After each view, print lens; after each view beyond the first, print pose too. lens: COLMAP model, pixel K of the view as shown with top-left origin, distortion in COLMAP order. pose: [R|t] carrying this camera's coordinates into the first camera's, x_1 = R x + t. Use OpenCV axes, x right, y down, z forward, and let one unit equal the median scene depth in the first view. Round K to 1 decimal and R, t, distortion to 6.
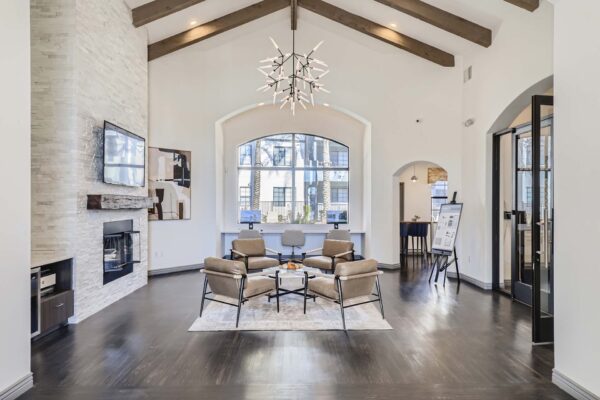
lens RADIAL K [[362.9, 0, 299.5], [0, 362.9, 201.6], [0, 0, 1]] dist [-0.002425, -0.000108]
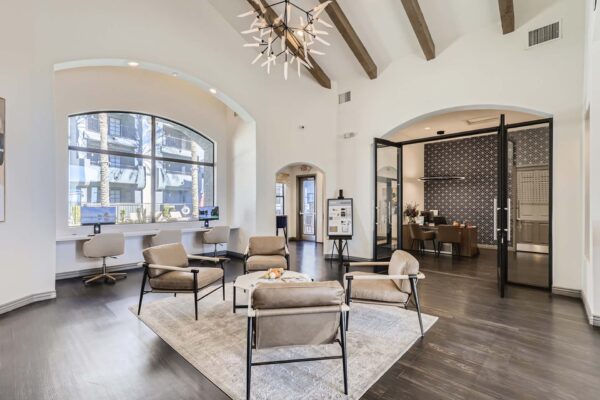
lens RADIAL K [[268.0, 0, 300.0], [0, 268.0, 204.3], [0, 0, 1]] dist [0.000012, 0.000111]
pose [[0.697224, -0.000308, 0.716854, -0.281347], [-0.000433, 1.000000, 0.000851, 0.021048], [-0.716853, -0.000904, 0.697223, 0.397390]]
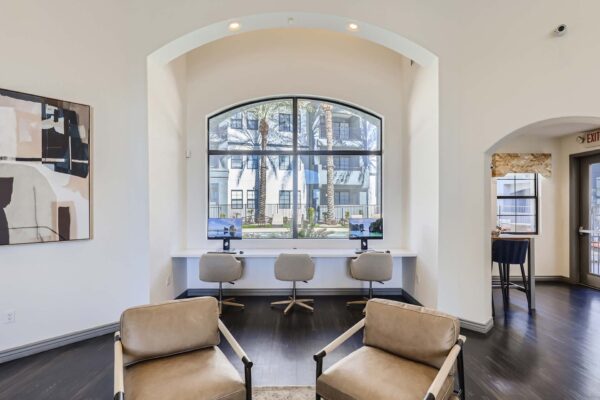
lens RADIAL K [[295.0, 0, 300.3], [0, 295.0, 205.6], [0, 0, 1]] dist [0.000925, 0.001608]
pose [[0.999930, -0.004104, -0.011065, -0.002518], [0.004154, 0.999981, 0.004518, 0.000328], [0.011046, -0.004564, 0.999929, 0.595498]]
